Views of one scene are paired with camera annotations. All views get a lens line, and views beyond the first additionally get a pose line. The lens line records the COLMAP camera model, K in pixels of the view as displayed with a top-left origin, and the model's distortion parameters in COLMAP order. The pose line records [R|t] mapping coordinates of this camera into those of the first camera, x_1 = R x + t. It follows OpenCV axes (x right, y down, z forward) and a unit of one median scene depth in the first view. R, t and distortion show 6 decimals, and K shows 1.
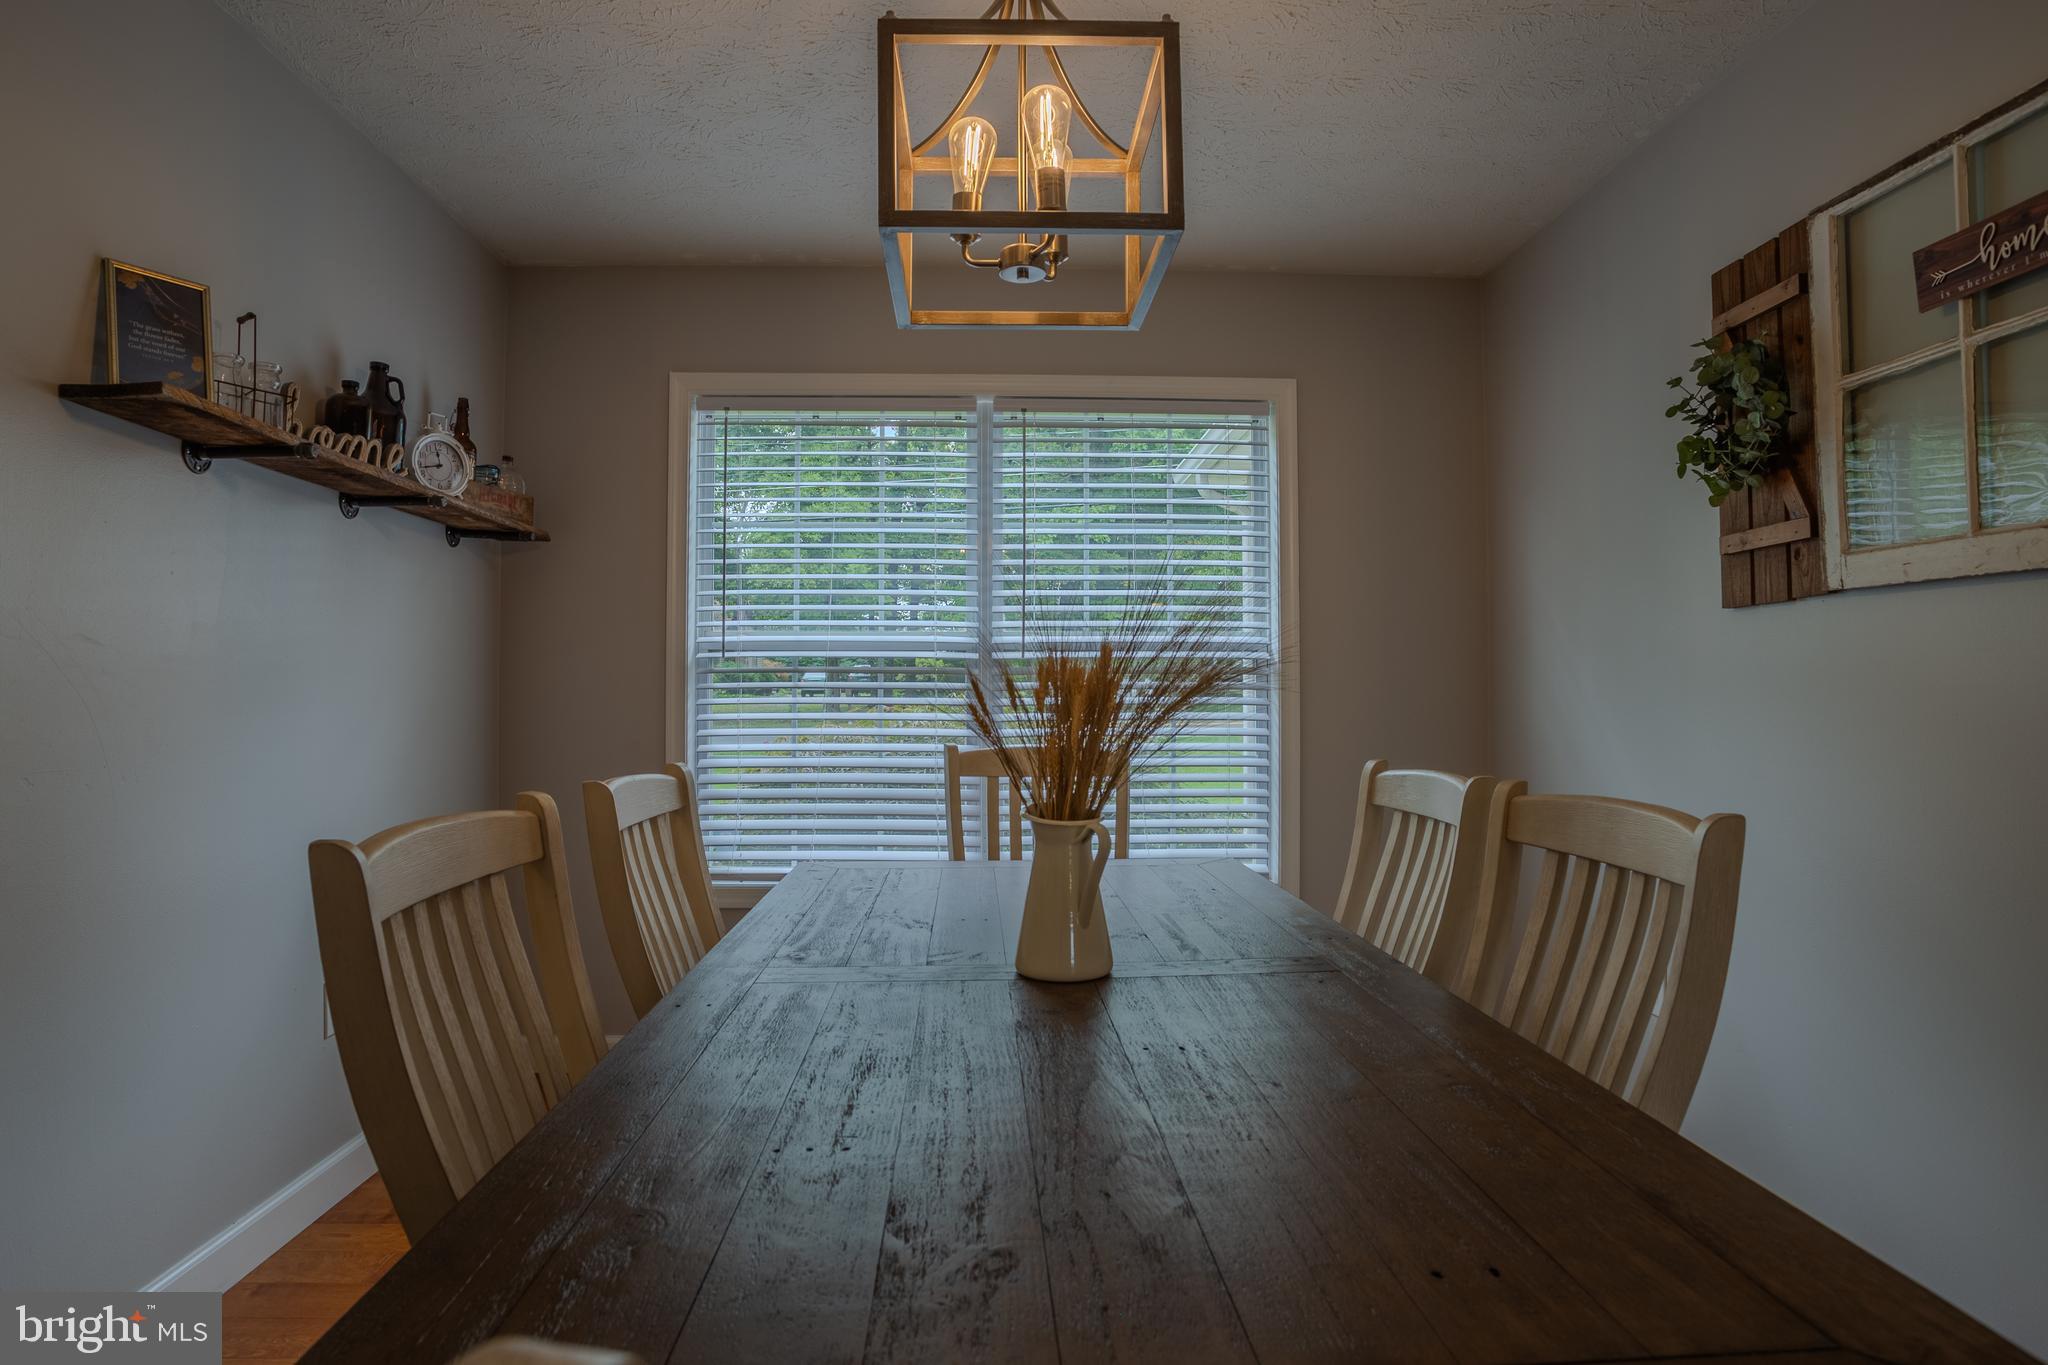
lens RADIAL K [[1108.5, 0, 1028.4], [0, 1108.5, 674.5], [0, 0, 1]] dist [-0.109465, 0.055674]
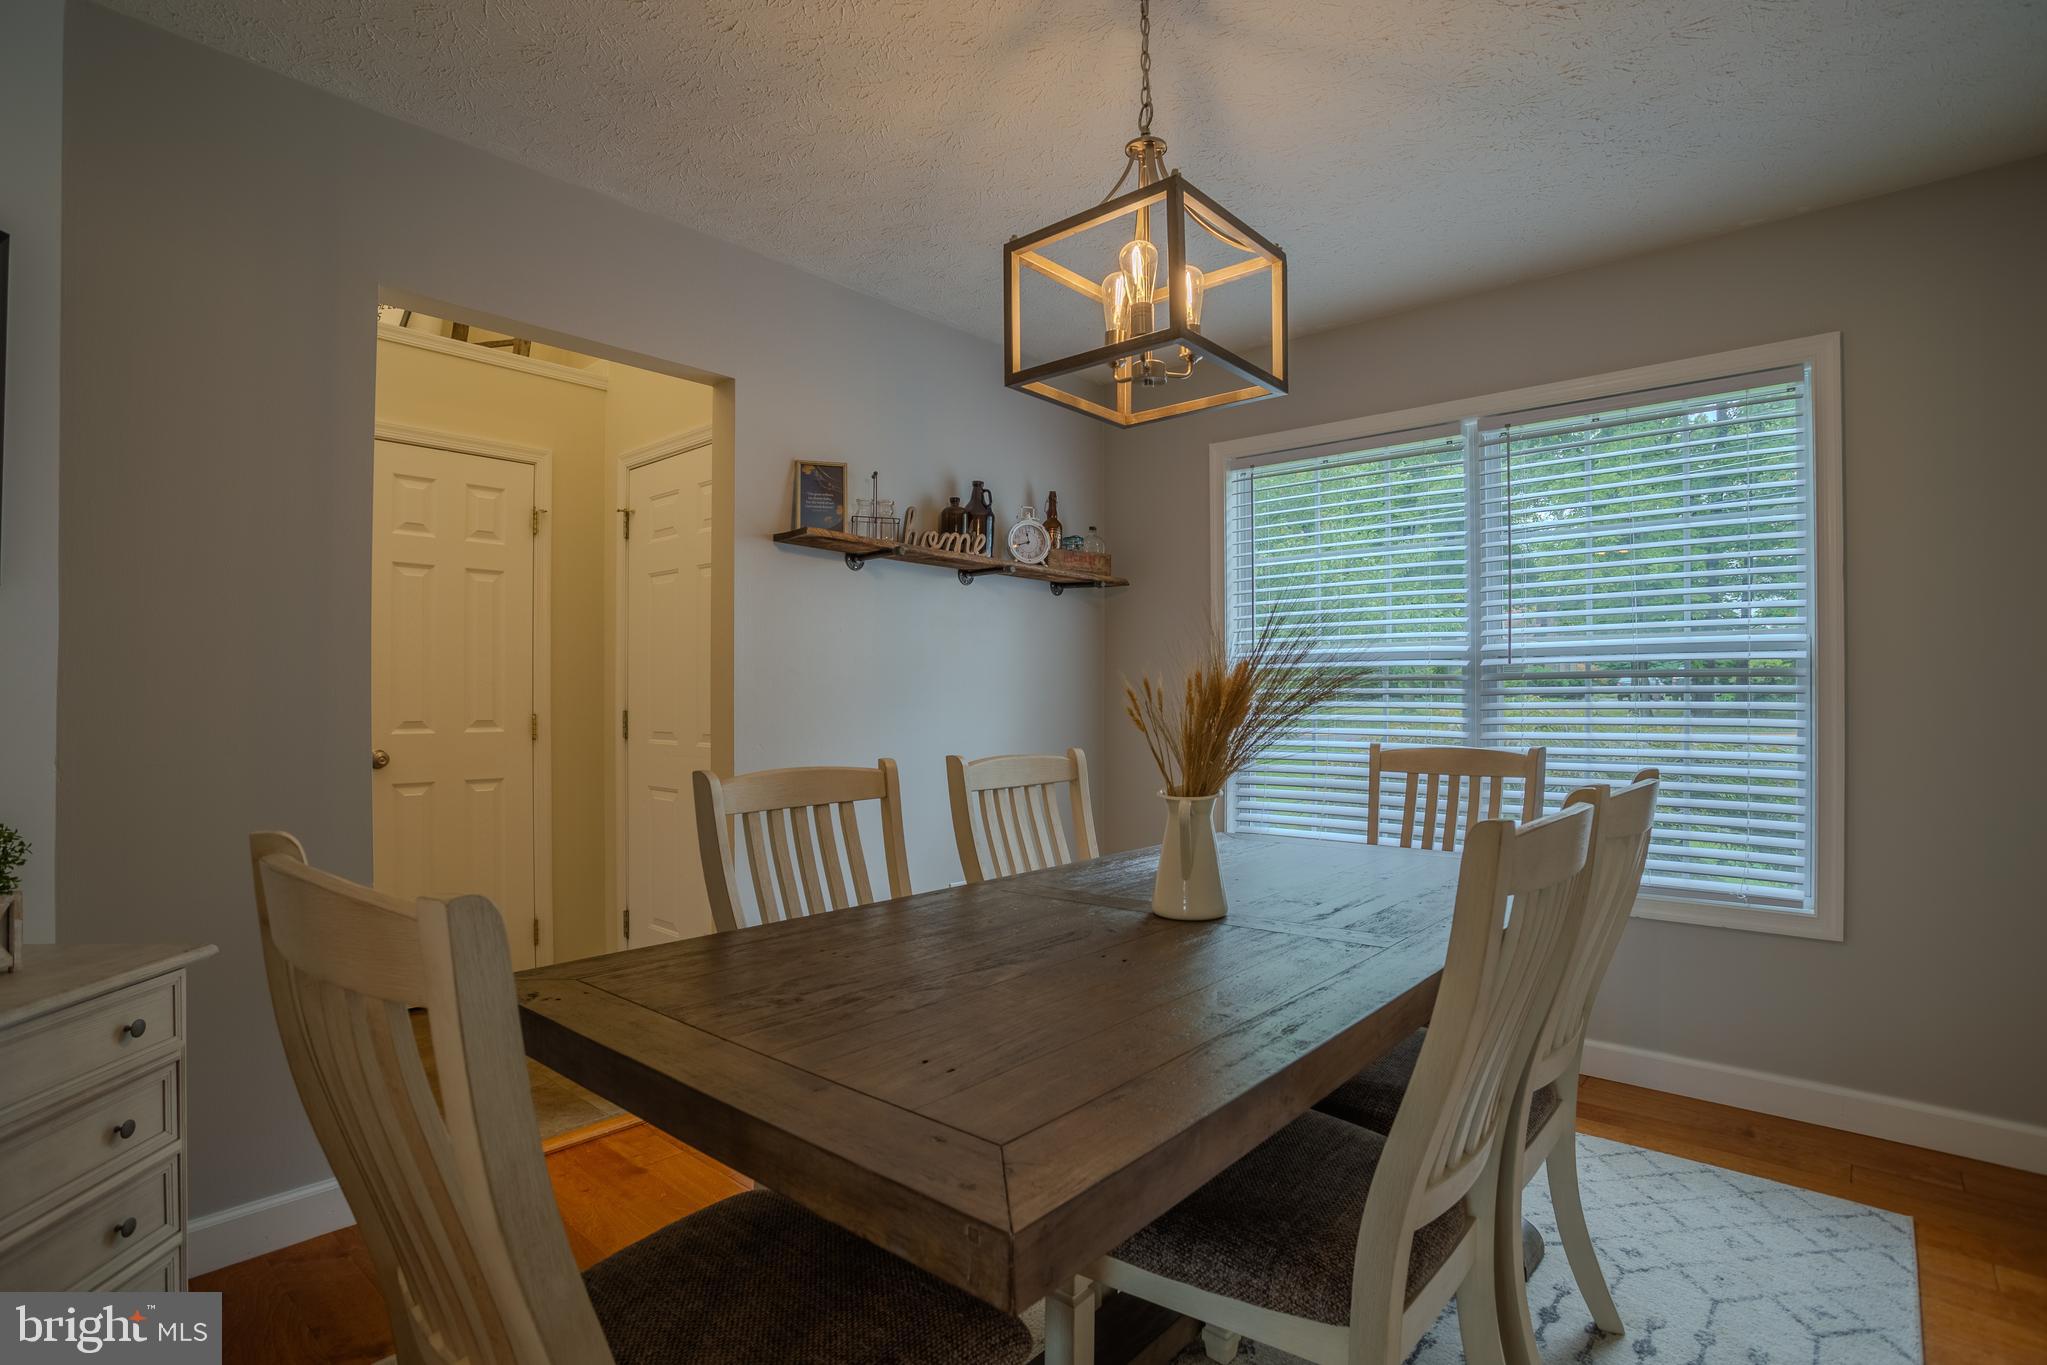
lens RADIAL K [[1008.4, 0, 1024.0], [0, 1008.4, 690.1], [0, 0, 1]] dist [-0.091819, 0.048246]
pose [[0.723220, -0.007837, -0.690574, 0.380868], [0.013992, 0.999897, 0.003306, 0.000757], [0.690476, -0.012053, 0.723255, 0.008573]]
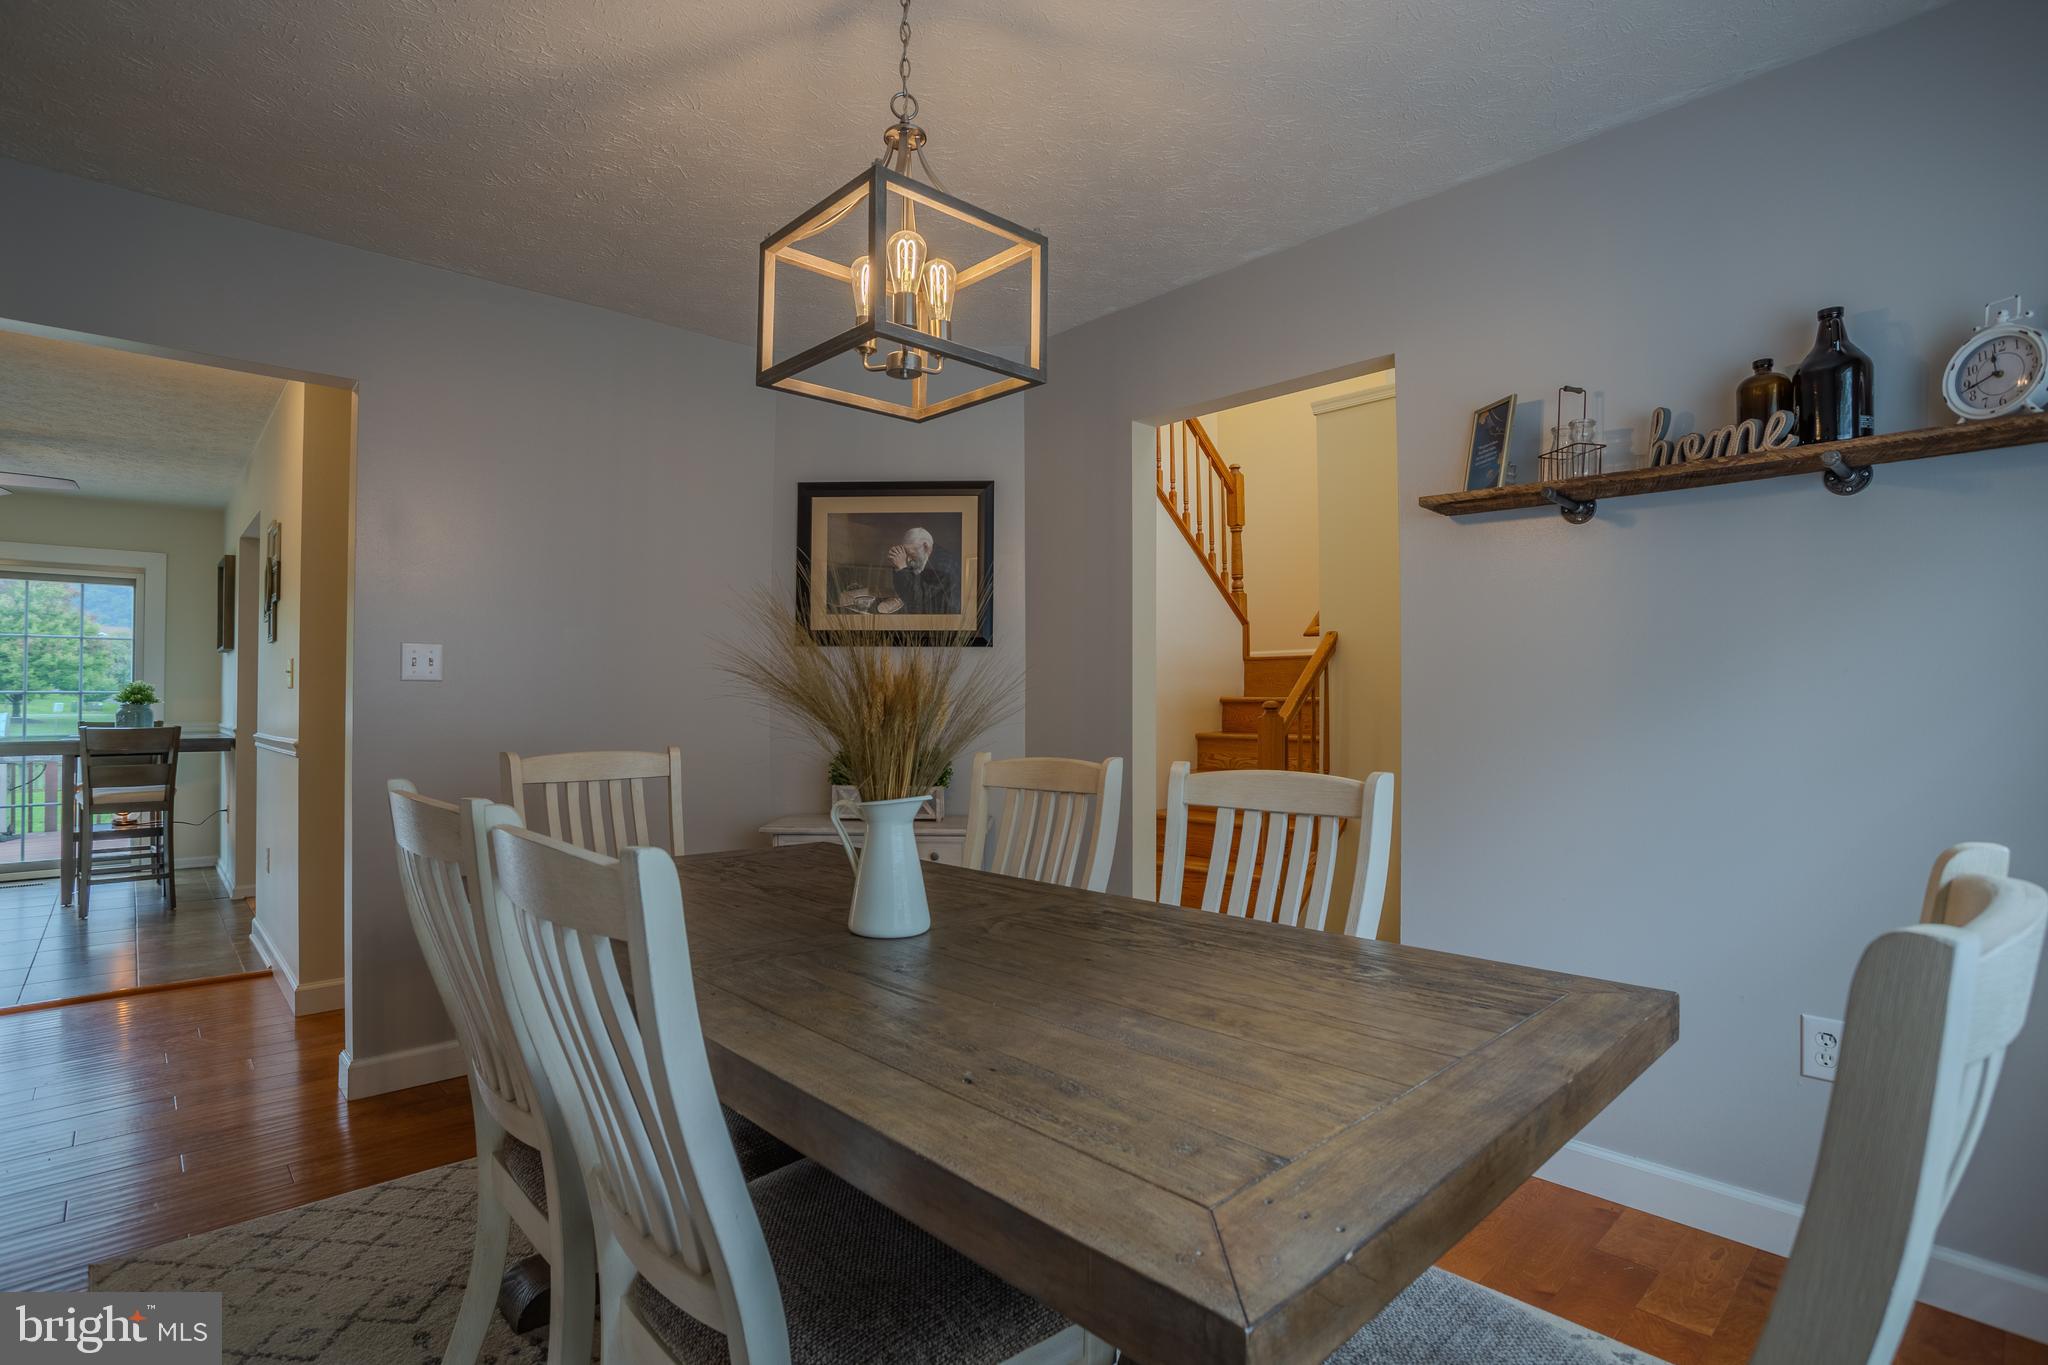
lens RADIAL K [[1008.9, 0, 1024.5], [0, 1008.9, 690.1], [0, 0, 1]] dist [-0.091819, 0.048246]
pose [[-0.769494, -0.007290, -0.638612, 0.333391], [0.010215, 0.999666, -0.023719, 0.019426], [0.638572, -0.024775, -0.769163, 1.059037]]
